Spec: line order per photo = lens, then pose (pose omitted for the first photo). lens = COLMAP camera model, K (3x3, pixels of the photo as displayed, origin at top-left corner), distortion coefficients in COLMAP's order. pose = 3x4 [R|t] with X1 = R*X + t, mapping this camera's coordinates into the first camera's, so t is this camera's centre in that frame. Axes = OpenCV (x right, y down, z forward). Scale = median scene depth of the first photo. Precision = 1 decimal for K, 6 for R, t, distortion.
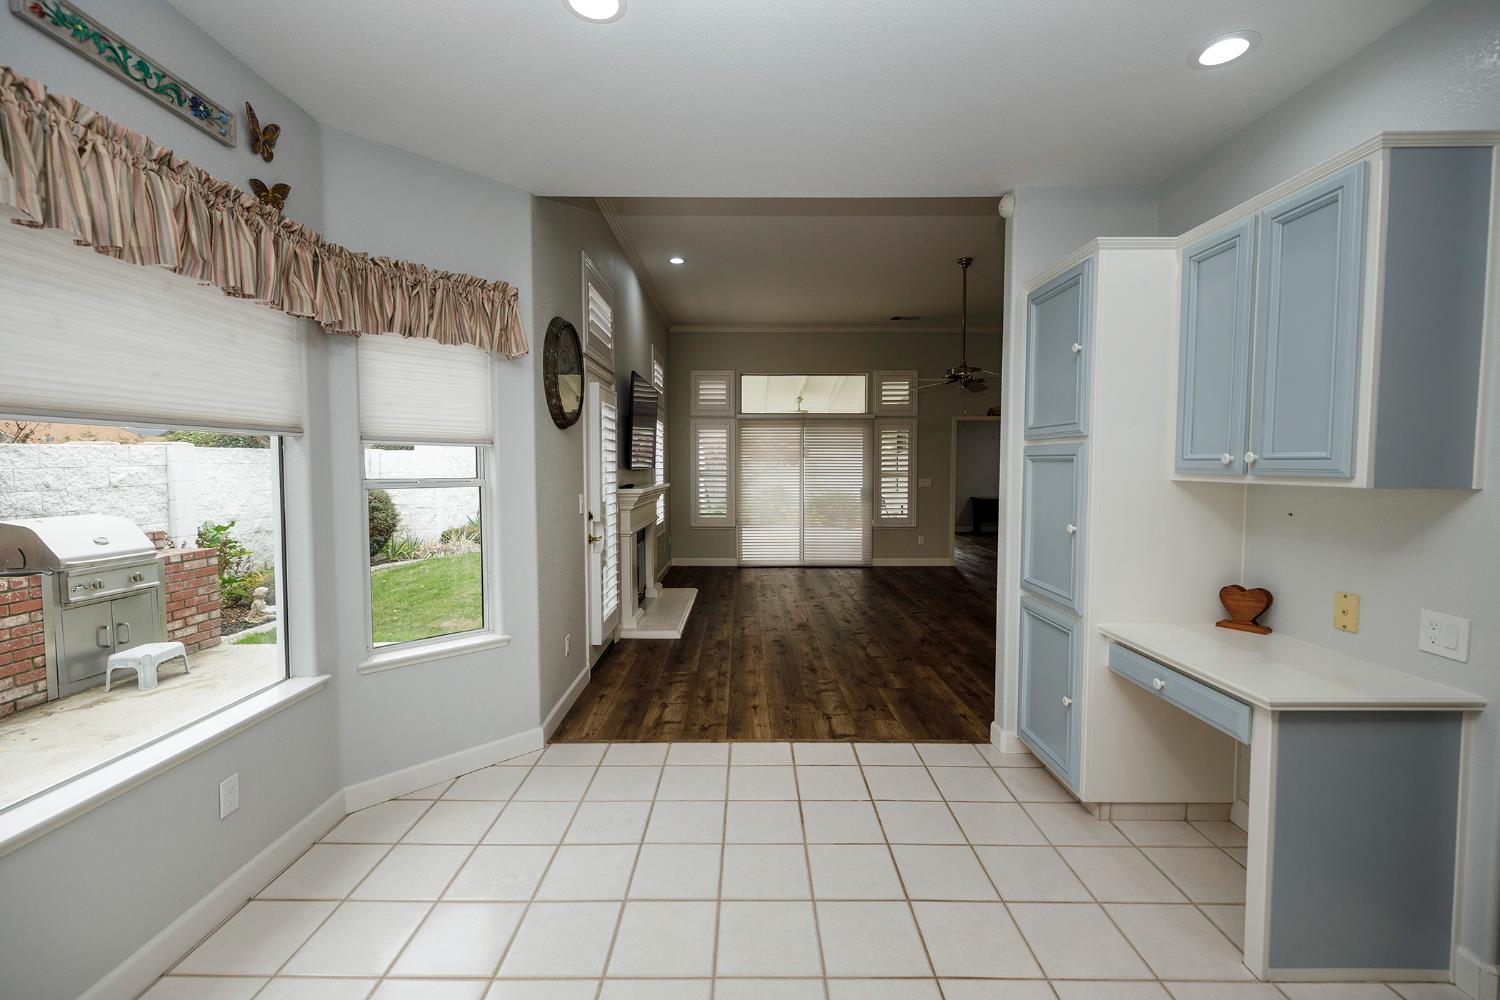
lens RADIAL K [[627.2, 0, 745.0], [0, 627.2, 495.6], [0, 0, 1]] dist [-0.000978, -0.000091]
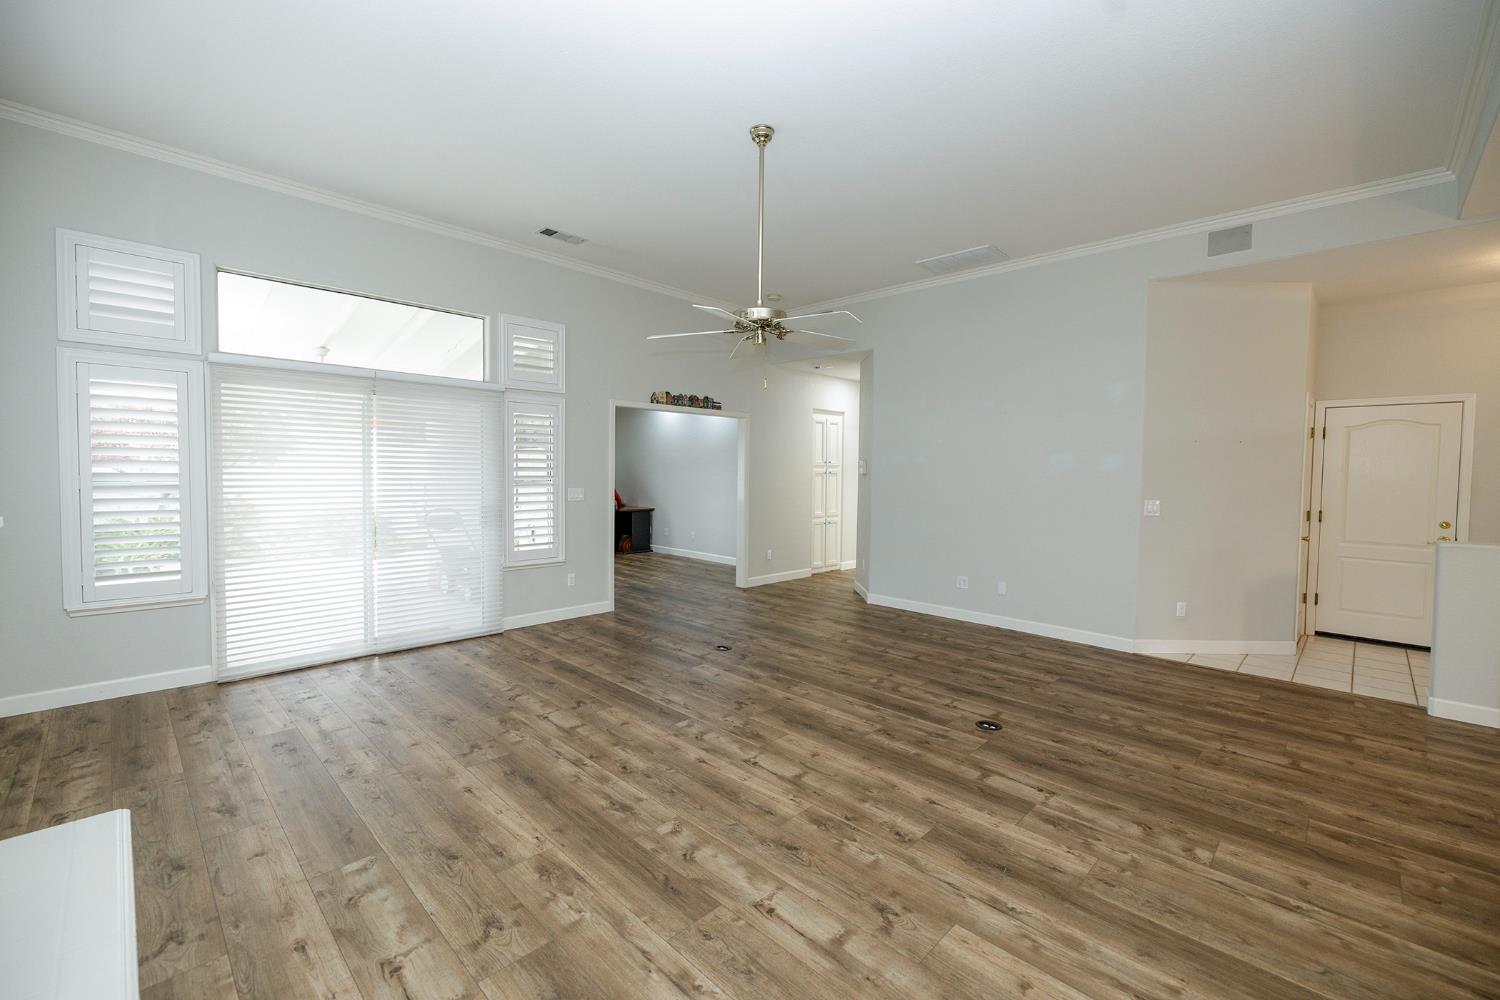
lens RADIAL K [[627.2, 0, 745.0], [0, 627.2, 495.6], [0, 0, 1]] dist [-0.000978, -0.000091]
pose [[0.704865, -0.019380, 0.709076, -0.062660], [0.019677, 0.999776, 0.007766, -0.020676], [-0.709068, 0.008478, 0.705089, 0.397331]]
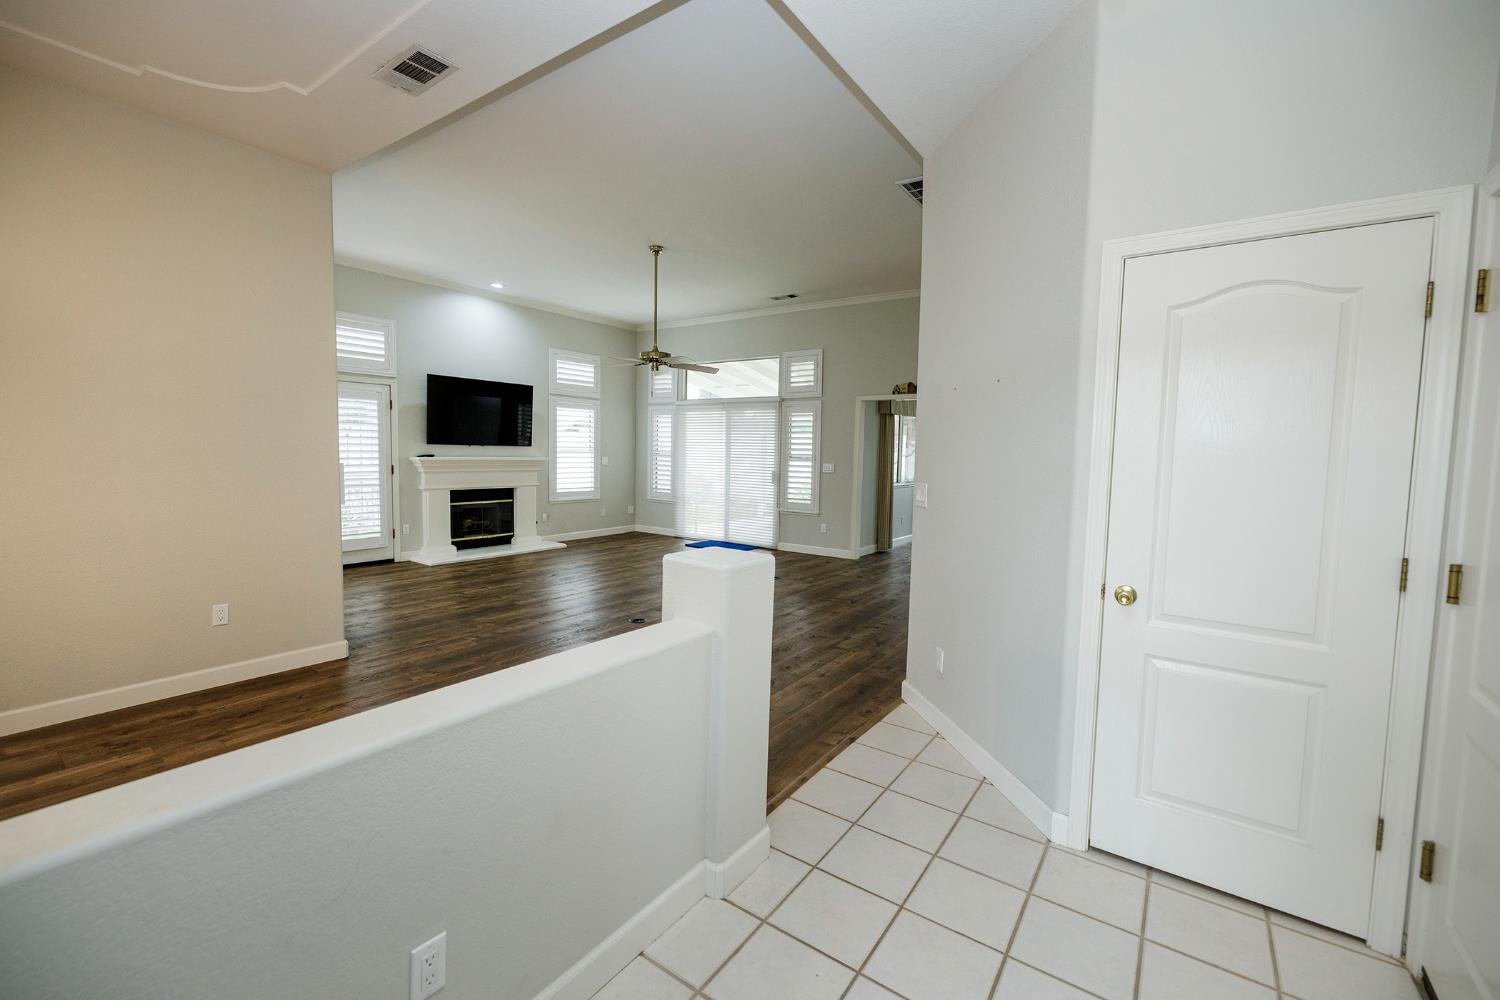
lens RADIAL K [[627.2, 0, 745.0], [0, 627.2, 495.6], [0, 0, 1]] dist [-0.000978, -0.000091]
pose [[0.812334, 0.058351, -0.580265, 0.736673], [-0.046355, 0.998294, 0.035495, -0.006333], [0.581347, -0.001935, 0.813654, 0.160782]]
